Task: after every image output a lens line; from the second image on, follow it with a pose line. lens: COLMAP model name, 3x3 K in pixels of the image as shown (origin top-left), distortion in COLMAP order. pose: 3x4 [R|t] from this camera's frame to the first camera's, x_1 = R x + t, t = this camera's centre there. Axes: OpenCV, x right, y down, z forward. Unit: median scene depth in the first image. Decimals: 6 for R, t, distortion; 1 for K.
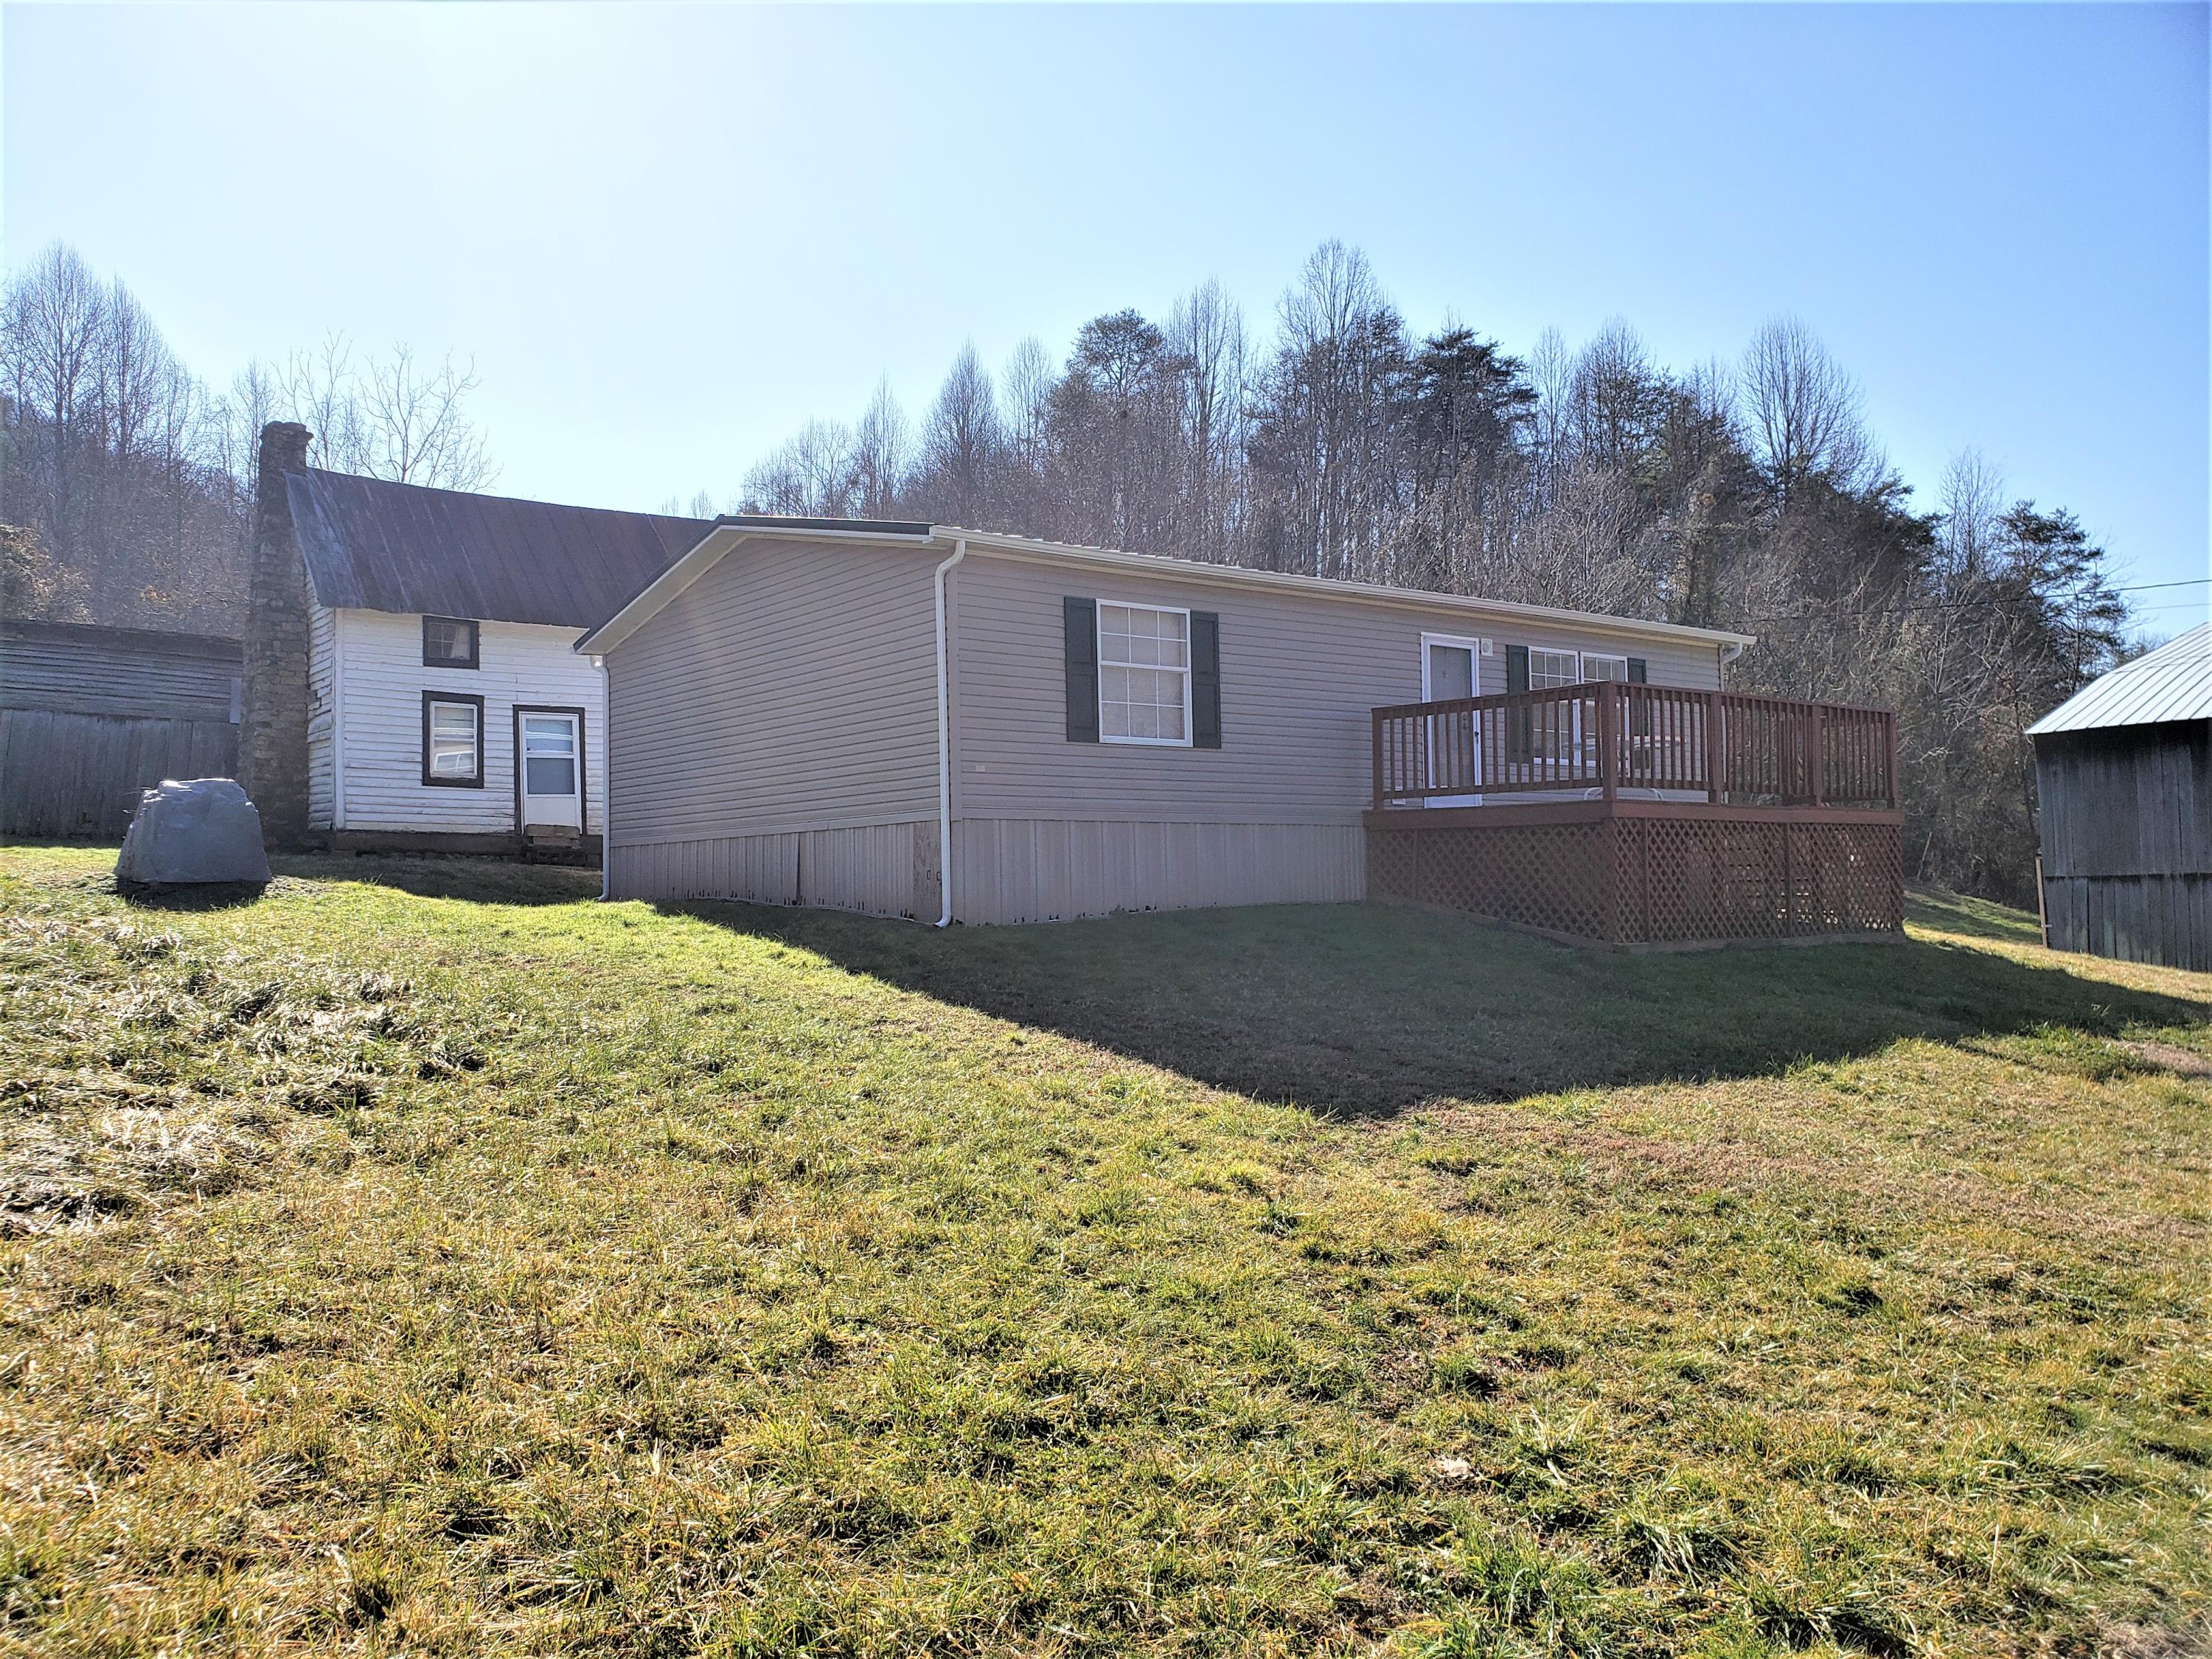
lens RADIAL K [[1697.6, 0, 1116.4], [0, 1697.6, 827.6], [0, 0, 1]] dist [0.013765, -0.011056]
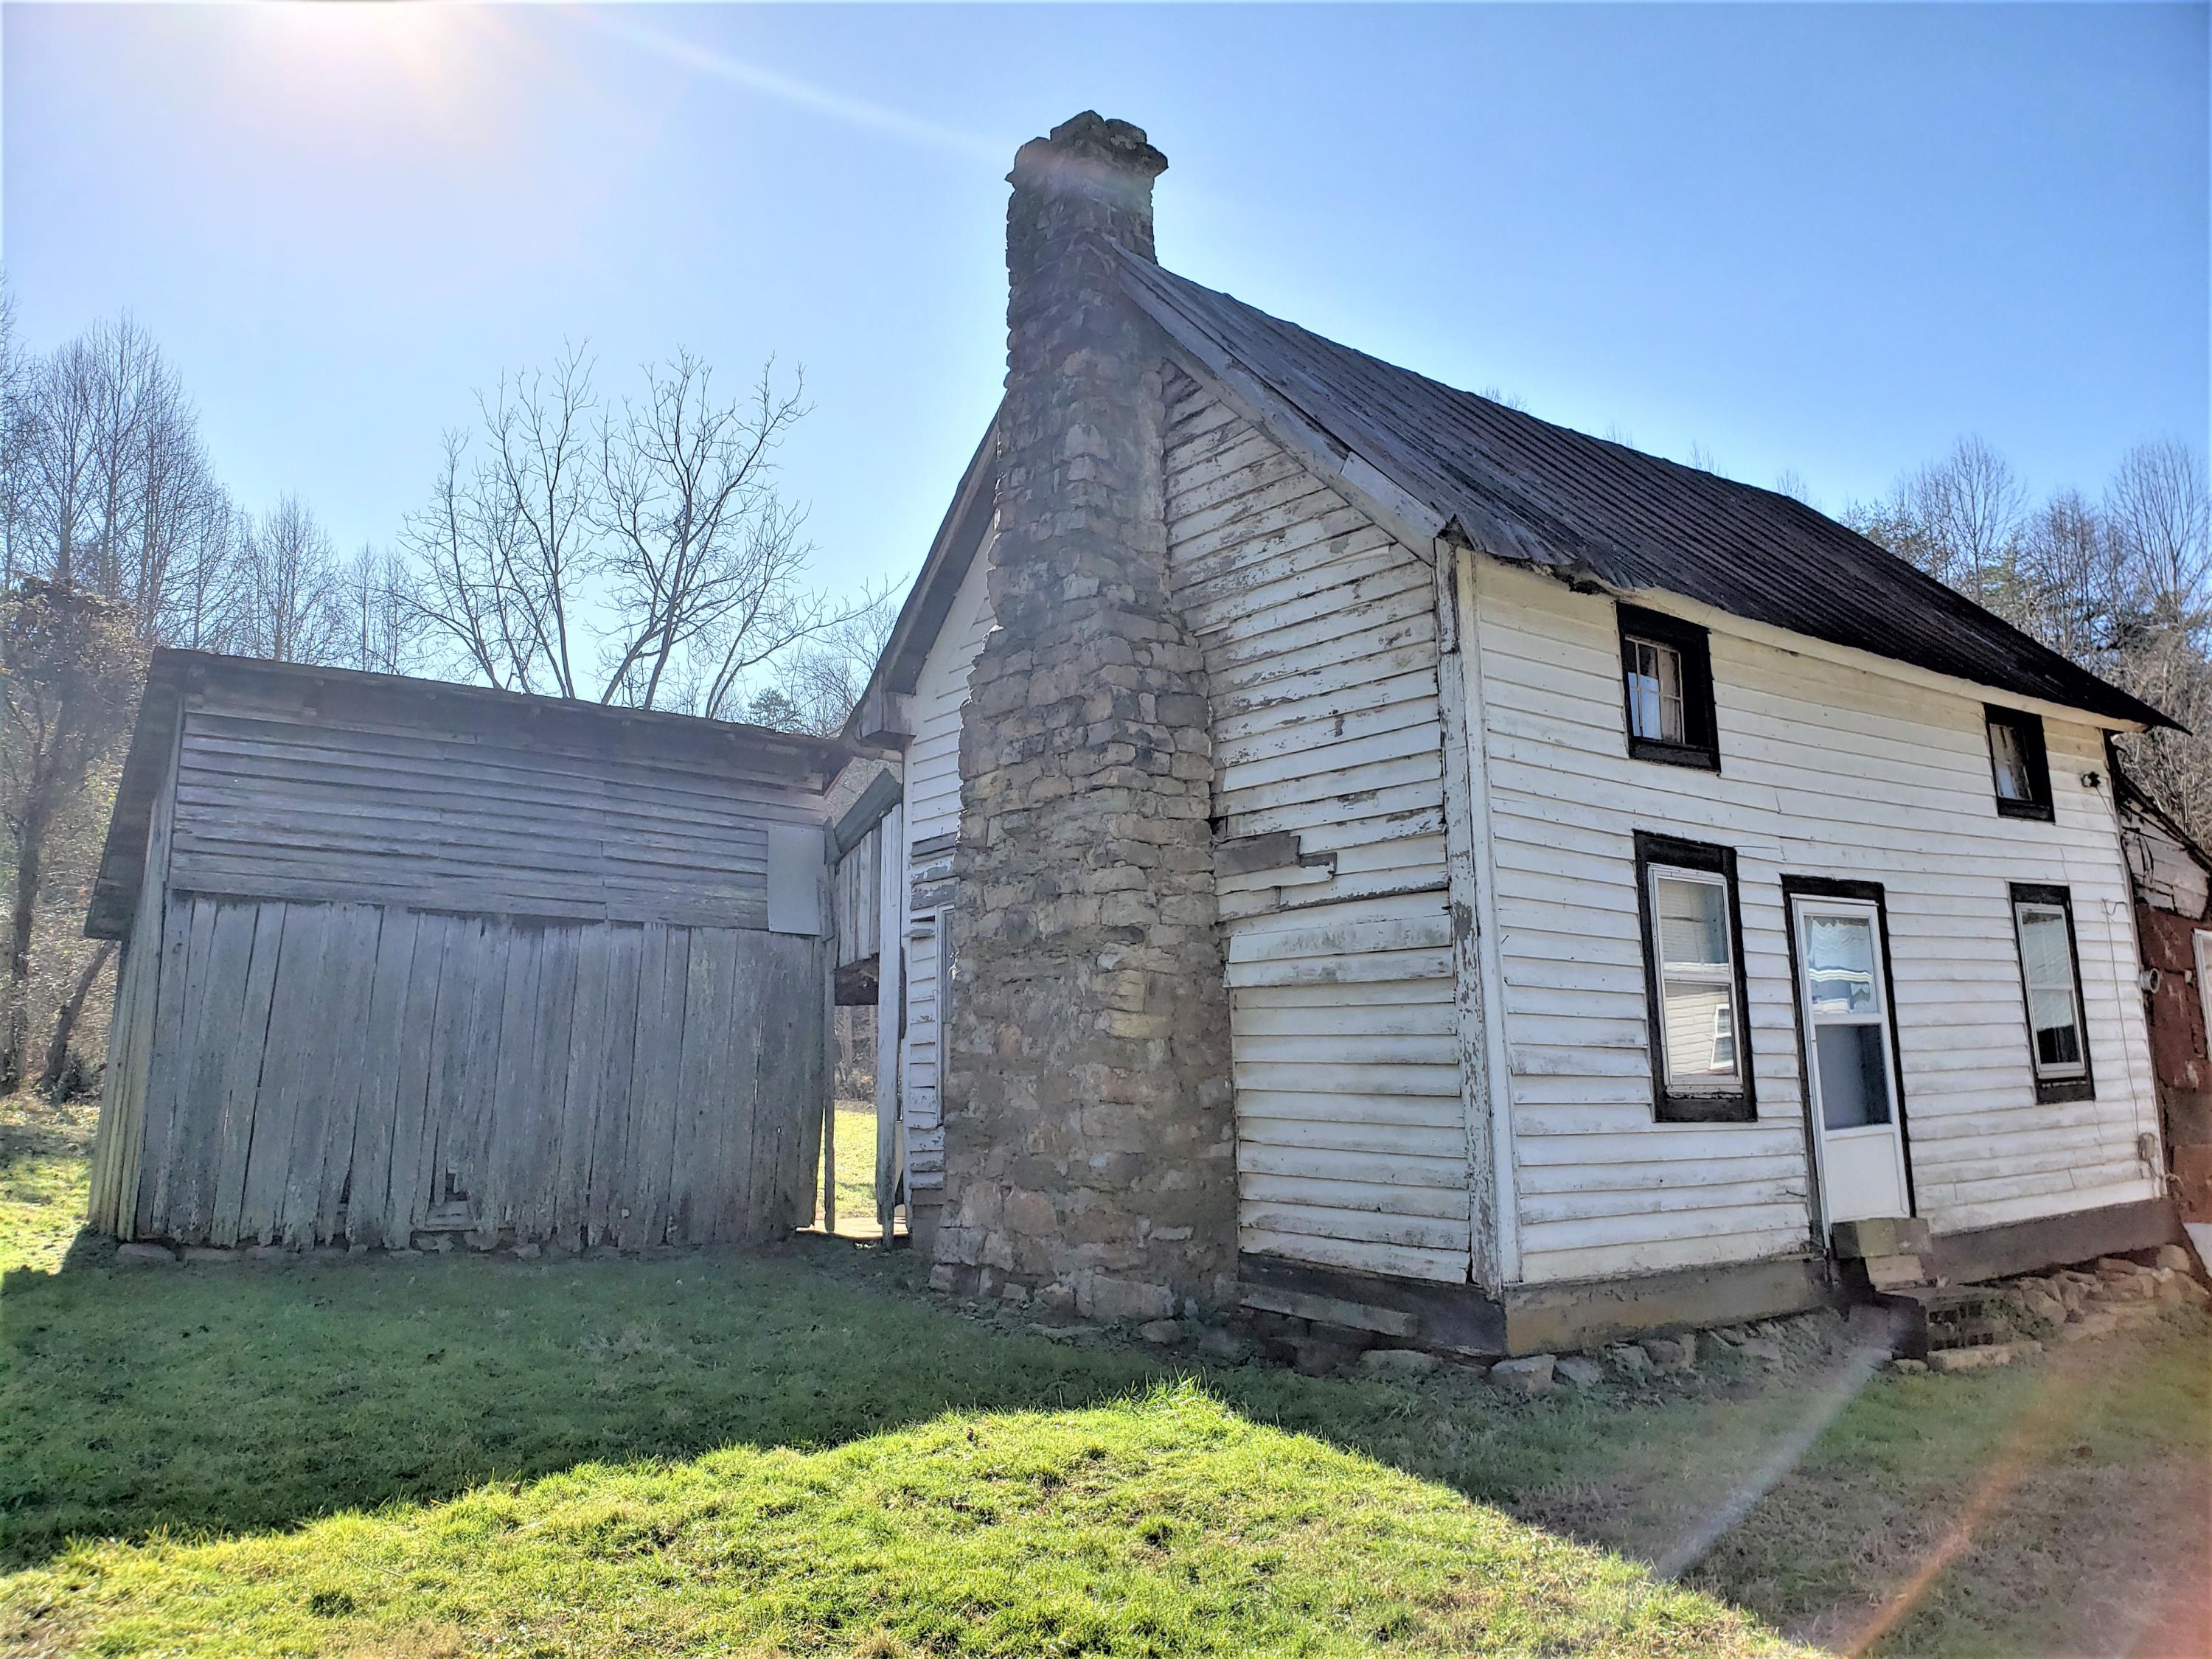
lens RADIAL K [[1697.6, 0, 1094.7], [0, 1697.6, 832.2], [0, 0, 1]] dist [0.013765, -0.011056]
pose [[0.999558, -0.006472, 0.029032, -0.511441], [0.009793, 0.993232, -0.115733, -0.042043], [-0.028087, 0.115966, 0.992856, 0.660287]]
